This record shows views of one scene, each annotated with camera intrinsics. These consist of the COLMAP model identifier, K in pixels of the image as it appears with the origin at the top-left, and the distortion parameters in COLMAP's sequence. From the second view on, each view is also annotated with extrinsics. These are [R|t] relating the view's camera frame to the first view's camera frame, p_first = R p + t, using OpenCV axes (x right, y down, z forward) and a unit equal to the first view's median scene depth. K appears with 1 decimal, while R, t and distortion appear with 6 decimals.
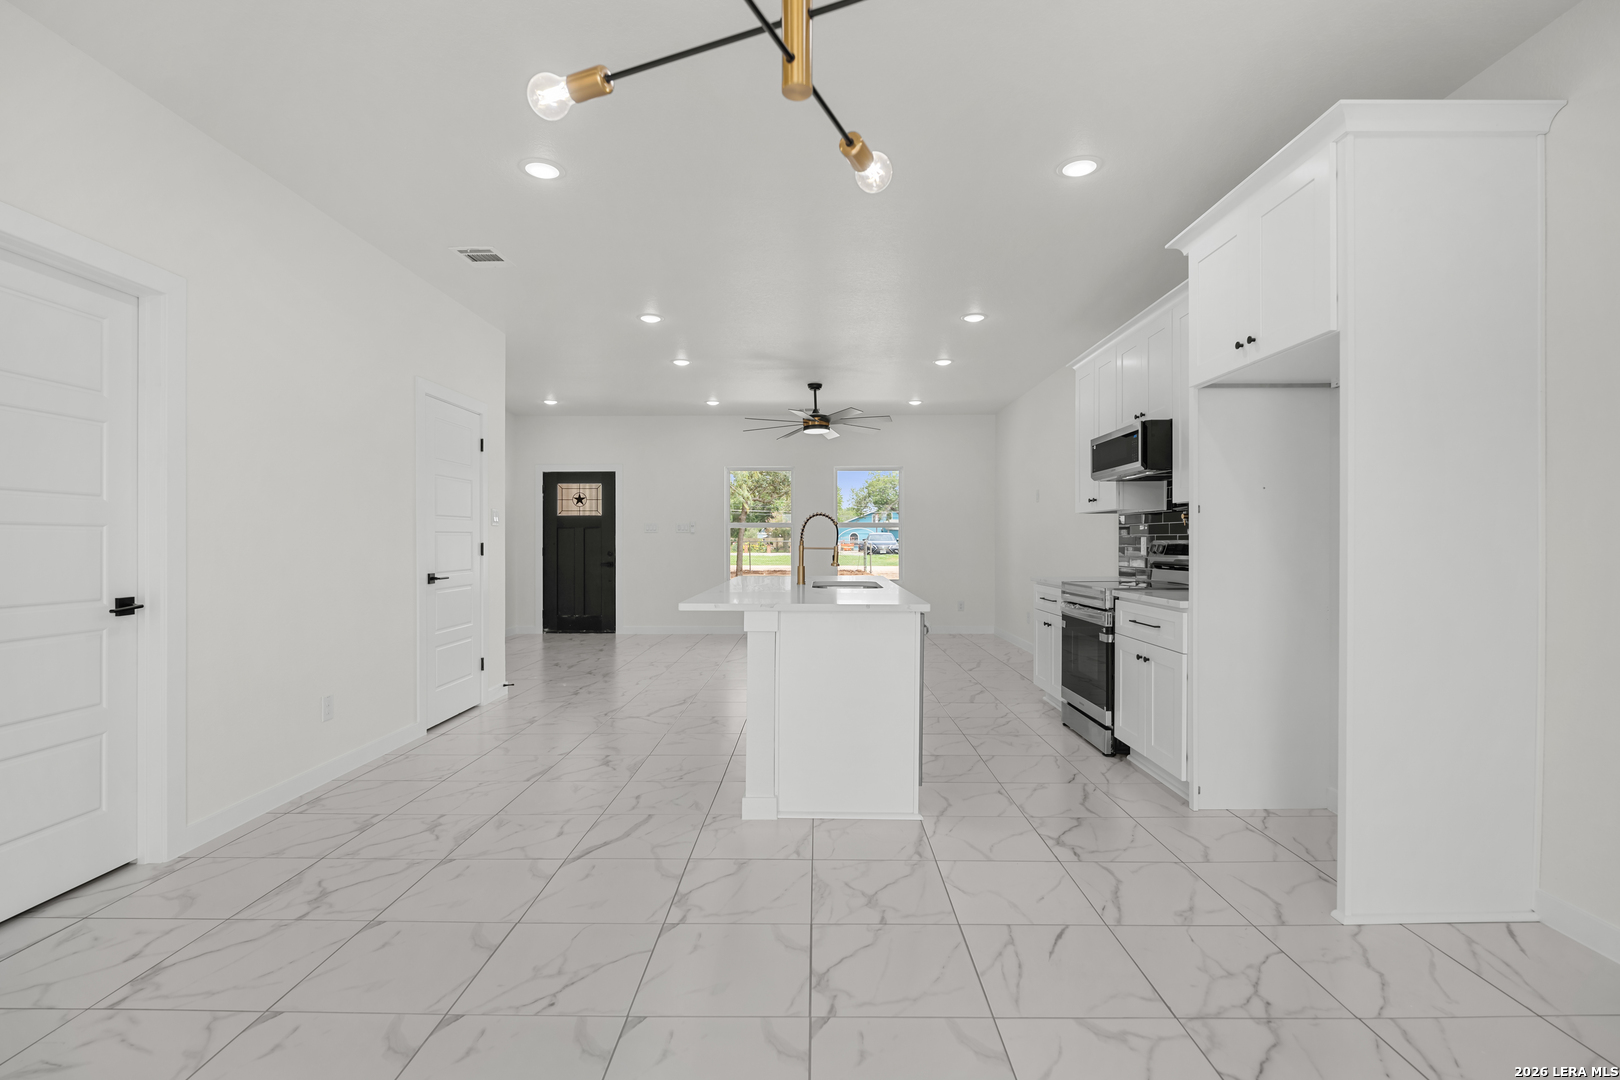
lens RADIAL K [[758.4, 0, 821.2], [0, 758.4, 527.3], [0, 0, 1]] dist [-0.005321, -0.002885]
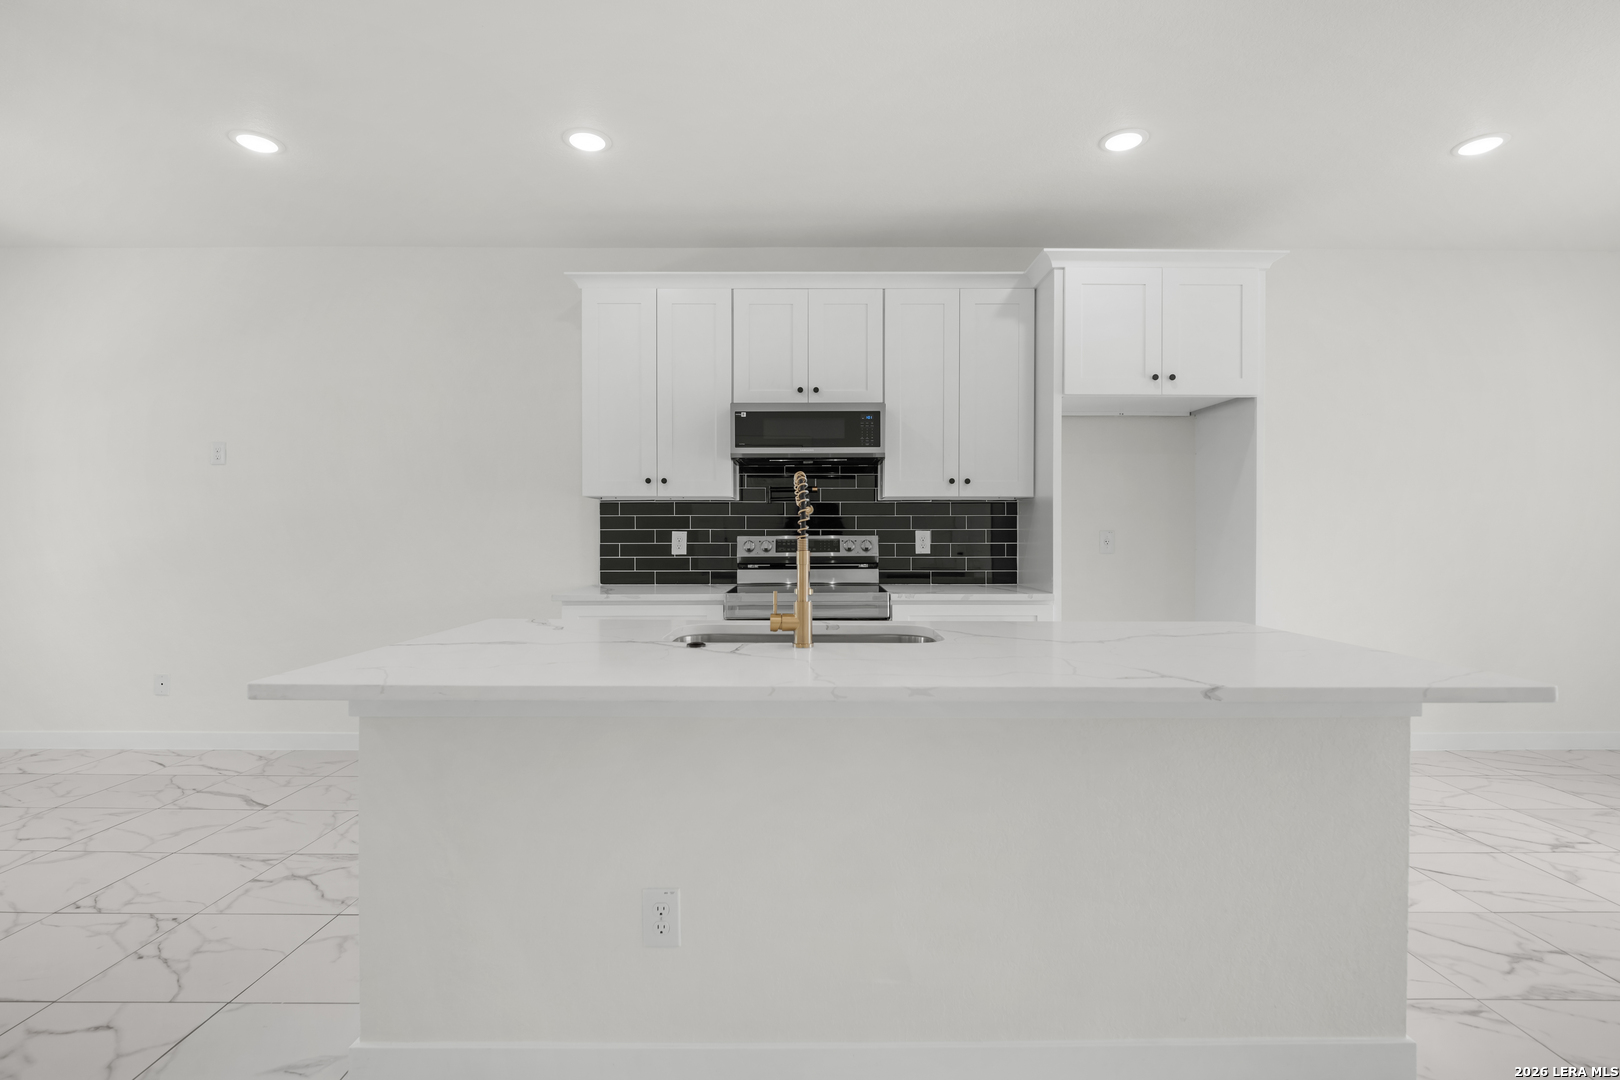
lens RADIAL K [[758.4, 0, 805.1], [0, 758.4, 534.8], [0, 0, 1]] dist [-0.005321, -0.002885]
pose [[-0.001812, -0.002340, 0.999996, -0.594182], [-0.018962, 0.999818, 0.002305, 0.019446], [-0.999819, -0.018957, -0.001856, 1.386563]]
